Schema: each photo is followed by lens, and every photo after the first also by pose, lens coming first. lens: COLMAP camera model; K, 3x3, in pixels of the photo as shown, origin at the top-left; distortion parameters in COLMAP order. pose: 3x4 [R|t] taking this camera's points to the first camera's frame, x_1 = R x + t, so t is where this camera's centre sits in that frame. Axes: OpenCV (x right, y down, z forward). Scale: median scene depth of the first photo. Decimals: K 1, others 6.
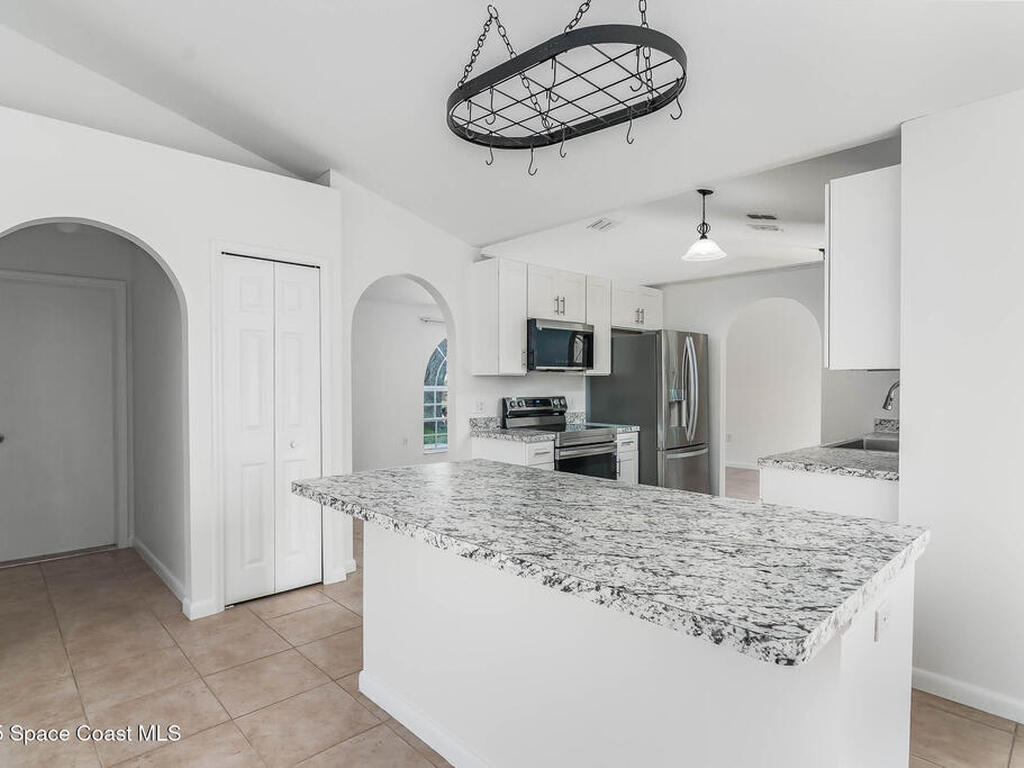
lens RADIAL K [[560.6, 0, 499.5], [0, 560.6, 385.4], [0, 0, 1]] dist [0.001128, -0.002303]
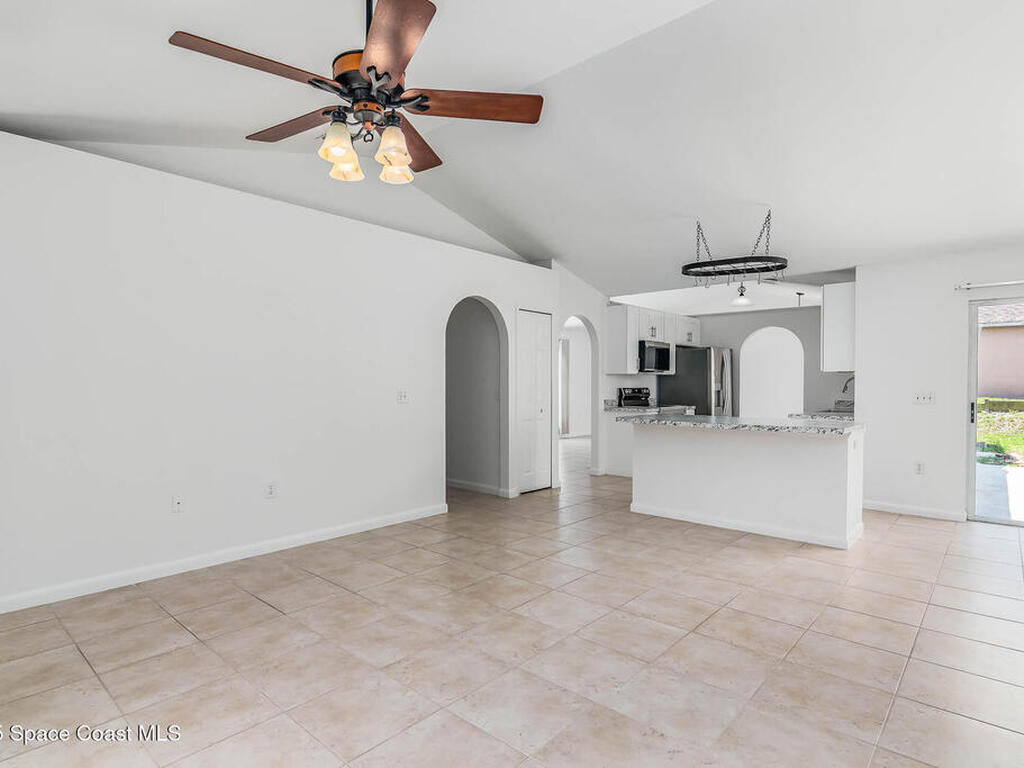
lens RADIAL K [[560.6, 0, 499.5], [0, 560.6, 385.4], [0, 0, 1]] dist [0.001128, -0.002303]
pose [[0.996609, 0.003838, 0.082191, -0.464953], [-0.003693, 0.999991, -0.001918, 0.019021], [-0.082198, 0.001608, 0.996615, -0.587414]]
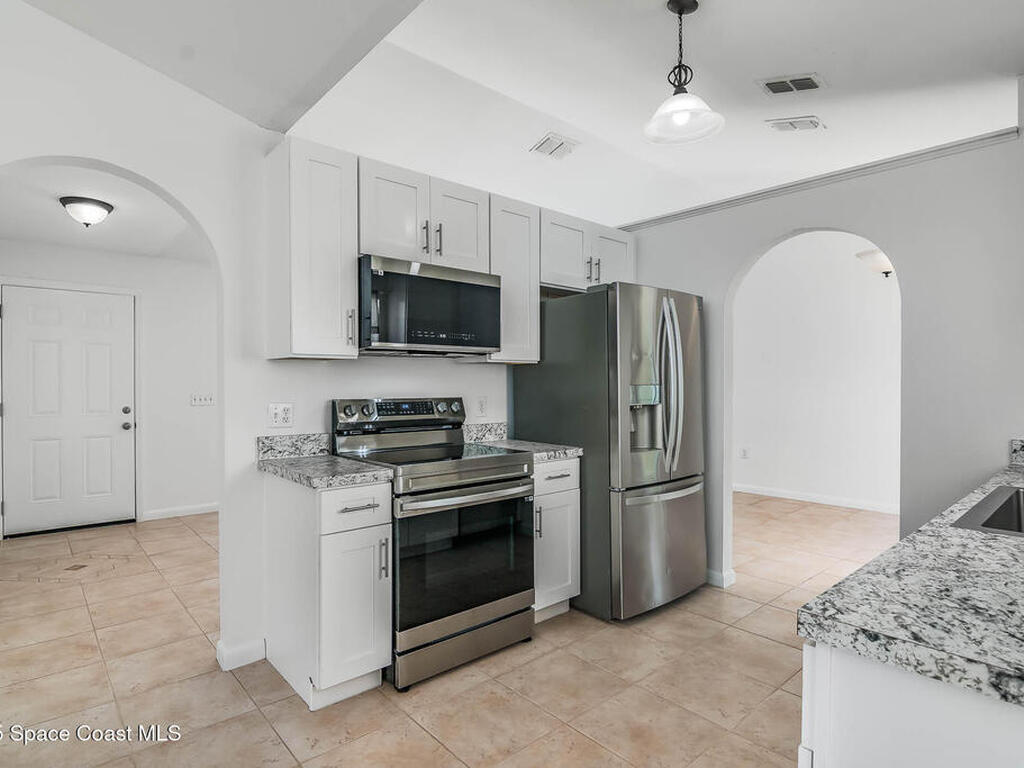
lens RADIAL K [[560.6, 0, 499.5], [0, 560.6, 385.4], [0, 0, 1]] dist [0.001128, -0.002303]
pose [[0.999340, -0.001503, -0.036302, 0.192163], [0.001334, 0.999988, -0.004689, 0.009963], [0.036308, 0.004638, 0.999330, 0.424323]]
